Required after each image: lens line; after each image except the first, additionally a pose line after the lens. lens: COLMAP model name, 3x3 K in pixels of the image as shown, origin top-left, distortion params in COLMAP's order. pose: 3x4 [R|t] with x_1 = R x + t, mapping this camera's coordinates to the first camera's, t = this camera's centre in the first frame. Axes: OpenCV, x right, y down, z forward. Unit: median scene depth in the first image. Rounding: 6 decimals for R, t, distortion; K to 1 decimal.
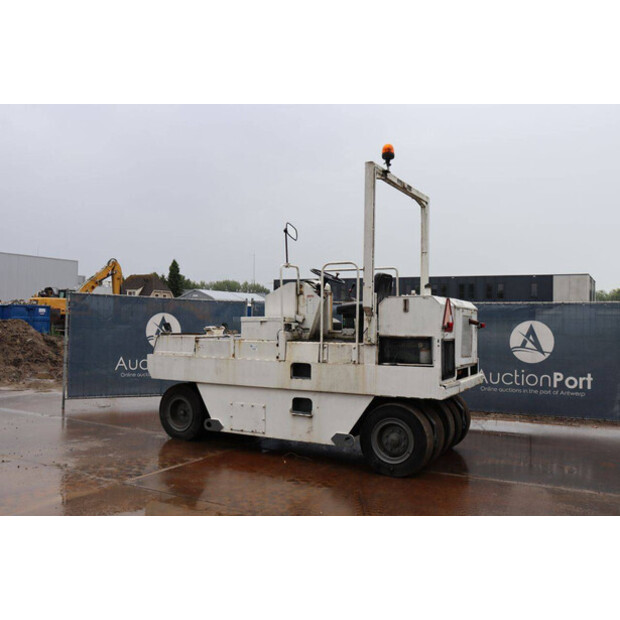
lens RADIAL K [[596.8, 0, 310.0], [0, 596.8, 310.0], [0, 0, 1]] dist [-0.115196, 0.002656]
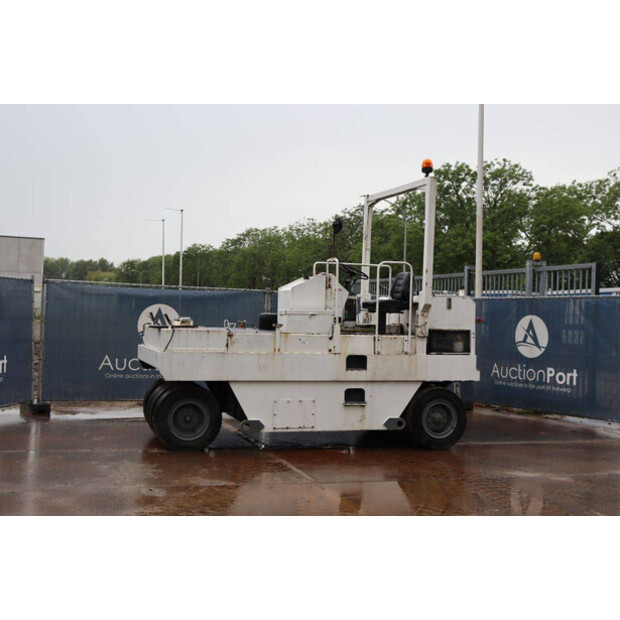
lens RADIAL K [[799.2, 0, 310.0], [0, 799.2, 310.0], [0, 0, 1]] dist [0.037449, 0.035448]
pose [[0.687733, 0.009694, 0.725899, -1.090883], [-0.035599, 0.999158, 0.020384, -0.016081], [-0.725091, -0.039861, 0.687499, 0.096492]]
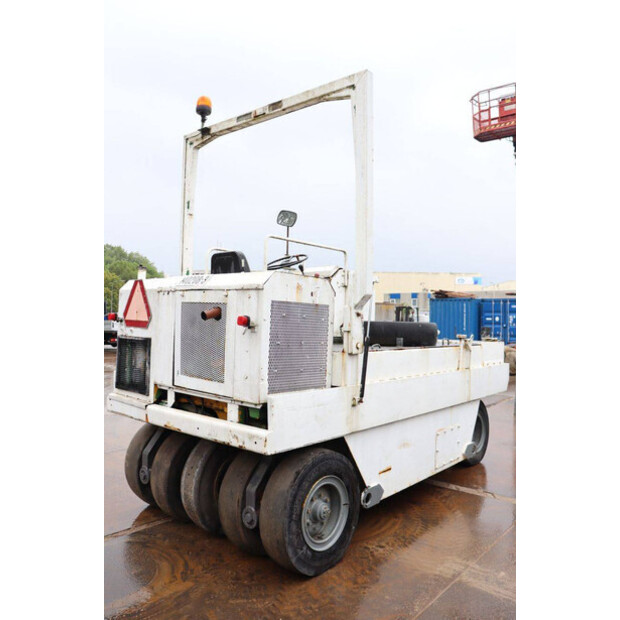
lens RADIAL K [[506.6, 0, 310.0], [0, 506.6, 310.0], [0, 0, 1]] dist [-0.174318, 0.161667]
pose [[-0.206468, -0.038779, -0.977685, 0.721944], [-0.006589, 0.999247, -0.038243, 0.035105], [0.978431, -0.001454, -0.206568, 1.235751]]
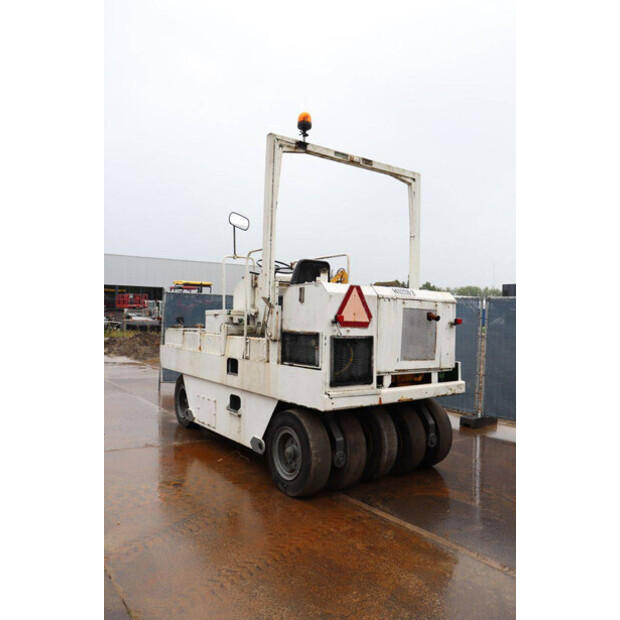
lens RADIAL K [[506.6, 0, 310.0], [0, 506.6, 310.0], [0, 0, 1]] dist [-0.174318, 0.161667]
pose [[0.897708, 0.000032, -0.440591, 0.447793], [-0.001950, 0.999990, -0.003900, 0.015027], [0.440587, 0.004360, 0.897700, 0.333292]]
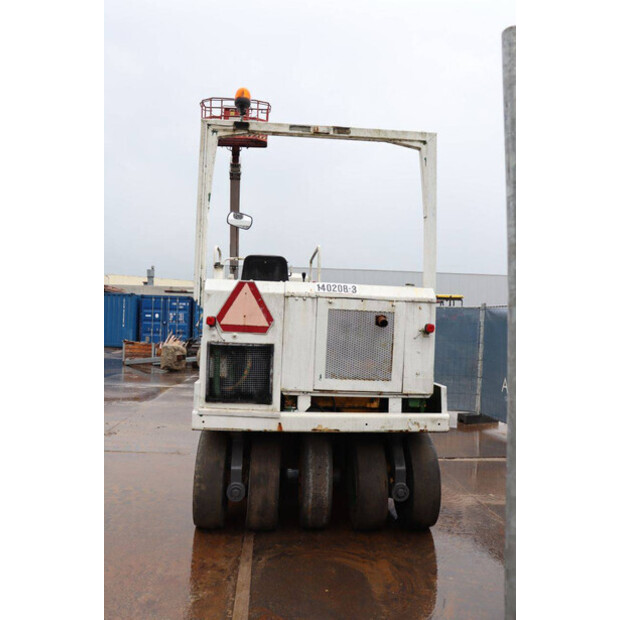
lens RADIAL K [[531.5, 0, 310.0], [0, 531.5, 310.0], [0, 0, 1]] dist [-0.105257, 0.007458]
pose [[0.539203, -0.024003, -0.841833, 0.717203], [-0.006452, 0.999447, -0.032630, 0.028432], [0.842151, 0.023026, 0.538750, 0.690668]]
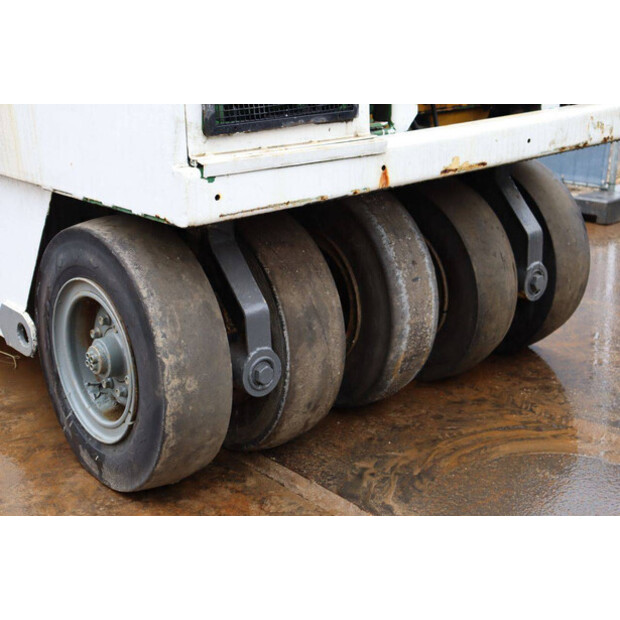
lens RADIAL K [[933.8, 0, 310.0], [0, 933.8, 310.0], [0, 0, 1]] dist [0.106616, 0.052748]
pose [[0.932046, 0.078932, -0.353639, 0.348063], [0.041597, 0.946223, 0.320829, 0.061618], [0.359945, -0.313738, 0.878640, 0.613588]]
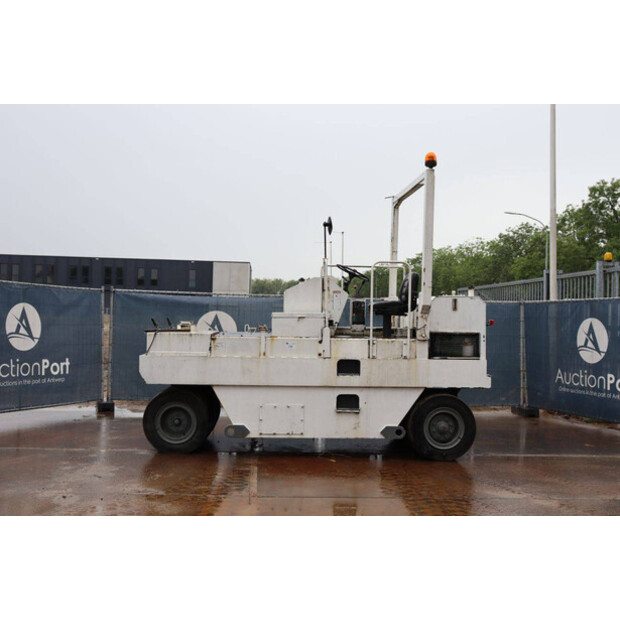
lens RADIAL K [[695.1, 0, 310.0], [0, 695.1, 310.0], [0, 0, 1]] dist [-0.016063, 0.022255]
pose [[0.843766, 0.010993, 0.536599, -0.695922], [-0.020532, 0.999720, 0.011805, -0.006582], [-0.536319, -0.020978, 0.843755, 0.052215]]
